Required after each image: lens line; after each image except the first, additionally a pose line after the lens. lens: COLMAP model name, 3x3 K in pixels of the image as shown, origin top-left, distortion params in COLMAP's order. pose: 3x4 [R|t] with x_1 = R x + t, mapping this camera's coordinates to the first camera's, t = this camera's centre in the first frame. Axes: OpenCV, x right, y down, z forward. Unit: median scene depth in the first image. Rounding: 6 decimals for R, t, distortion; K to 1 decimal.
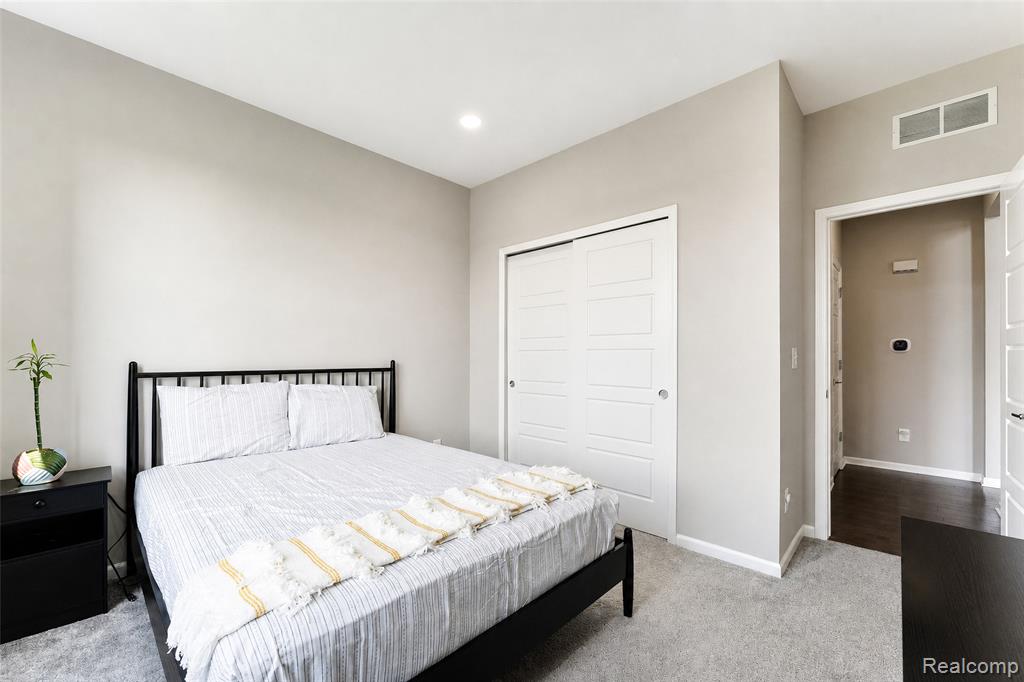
lens RADIAL K [[416.9, 0, 508.8], [0, 416.9, 349.9], [0, 0, 1]] dist [-0.001324, -0.000900]
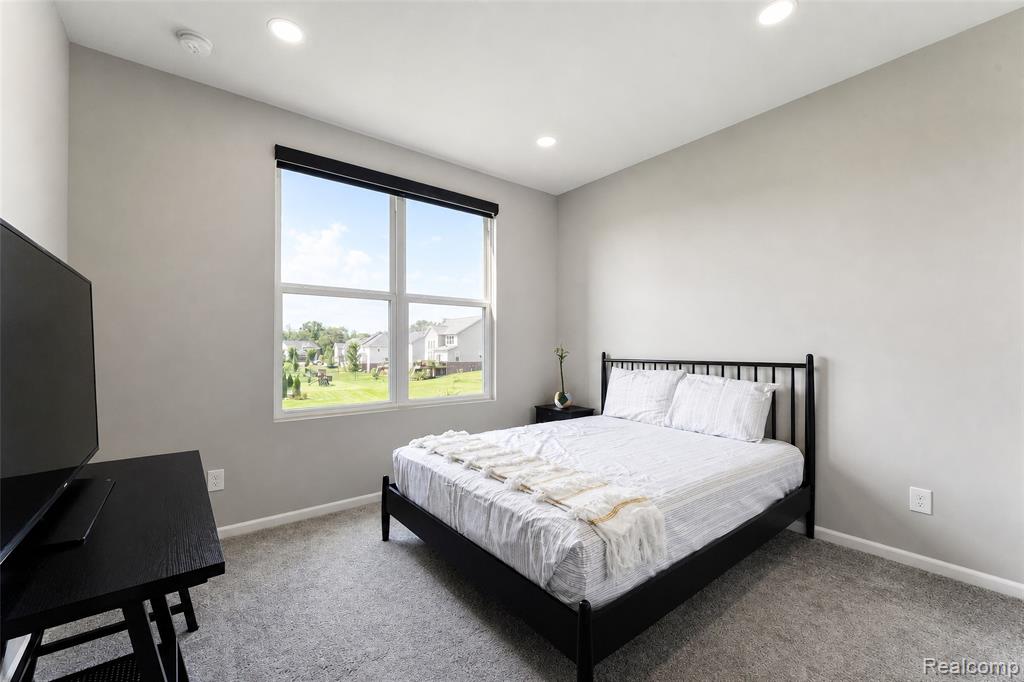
lens RADIAL K [[416.9, 0, 513.8], [0, 416.9, 345.4], [0, 0, 1]] dist [-0.001324, -0.000900]
pose [[-0.129966, -0.007851, -0.991487, 0.573647], [0.016477, 0.999813, -0.010077, 0.007808], [0.991382, -0.017647, -0.129812, 0.572303]]
